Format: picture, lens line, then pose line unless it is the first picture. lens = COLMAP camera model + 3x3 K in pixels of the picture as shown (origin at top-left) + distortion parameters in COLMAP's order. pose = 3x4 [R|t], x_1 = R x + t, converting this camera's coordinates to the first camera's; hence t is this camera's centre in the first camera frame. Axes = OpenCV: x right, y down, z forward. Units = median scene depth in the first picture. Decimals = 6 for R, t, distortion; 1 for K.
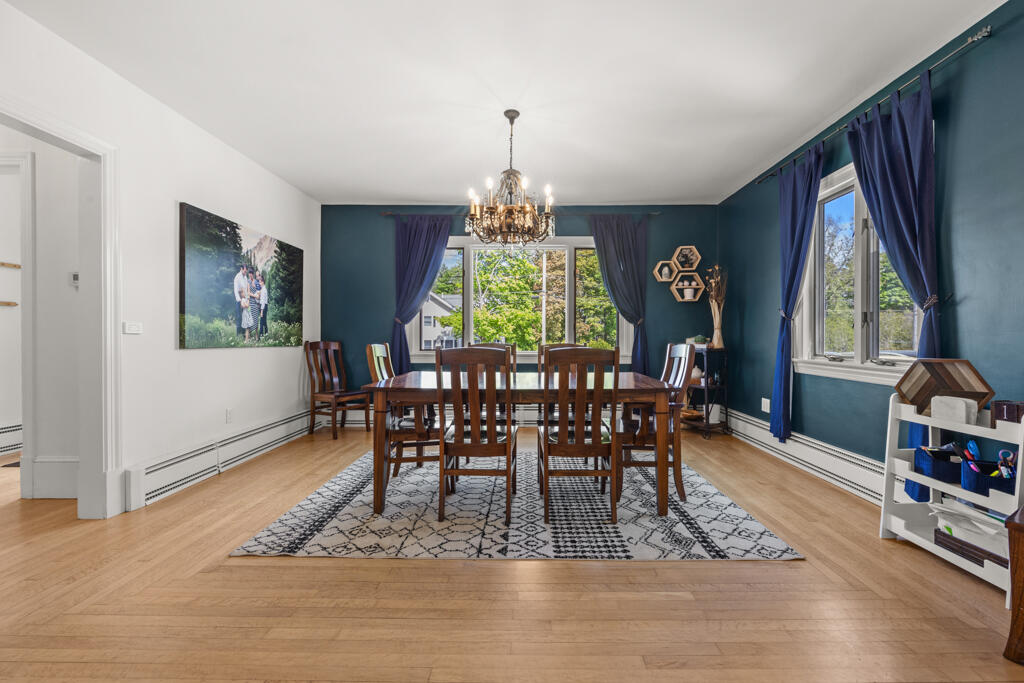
lens RADIAL K [[411.0, 0, 517.4], [0, 411.0, 341.5], [0, 0, 1]] dist [-0.000679, -0.000202]
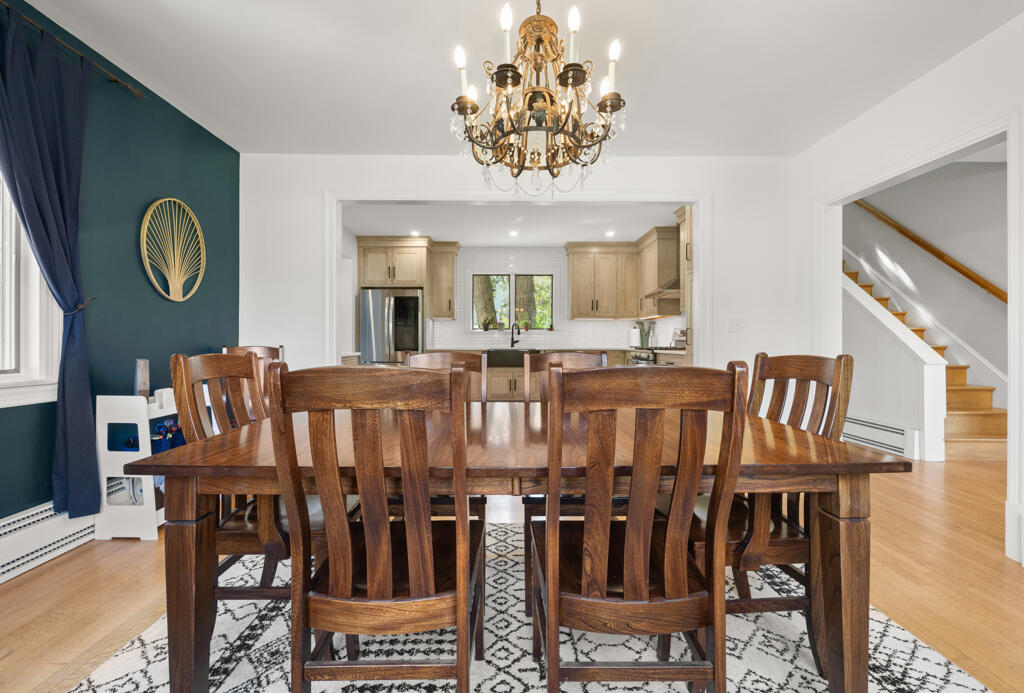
lens RADIAL K [[418.4, 0, 504.6], [0, 418.4, 340.6], [0, 0, 1]] dist [0.000356, 0.000077]
pose [[-0.999770, 0.001341, -0.021400, 0.033696], [0.001182, 0.999972, 0.007398, -0.011898], [0.021410, 0.007371, -0.999744, 1.400296]]
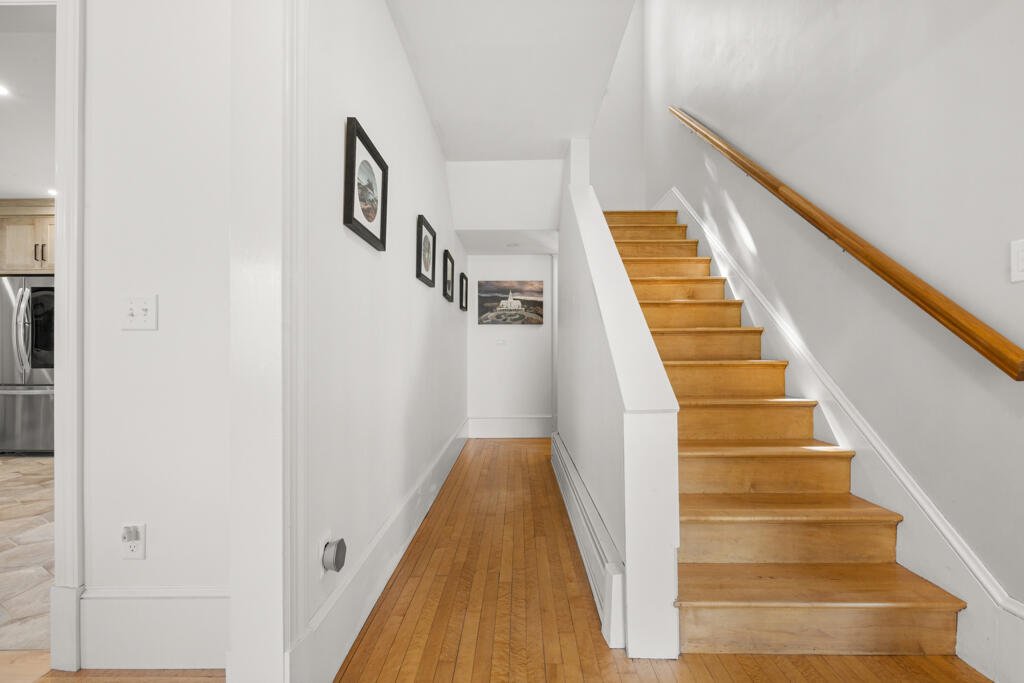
lens RADIAL K [[411.0, 0, 517.4], [0, 411.0, 341.5], [0, 0, 1]] dist [-0.000679, -0.000202]
pose [[-0.999980, 0.004657, -0.004322, -1.019892], [0.004724, 0.999869, -0.015512, -0.004634], [0.004249, -0.015532, -0.999870, 0.729430]]
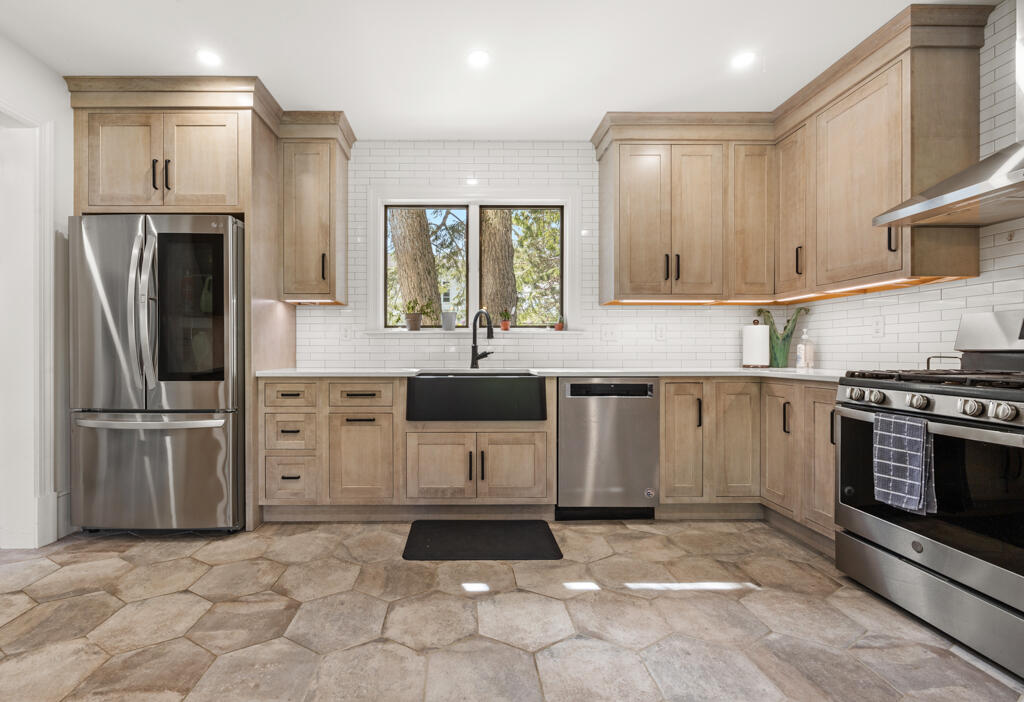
lens RADIAL K [[428.7, 0, 451.8], [0, 428.7, 353.2], [0, 0, 1]] dist [-0.000394, -0.000039]
pose [[-0.999994, 0.001058, -0.003180, -0.000356], [0.001030, 0.999961, 0.008768, -0.001947], [0.003190, 0.008764, -0.999957, 0.179409]]
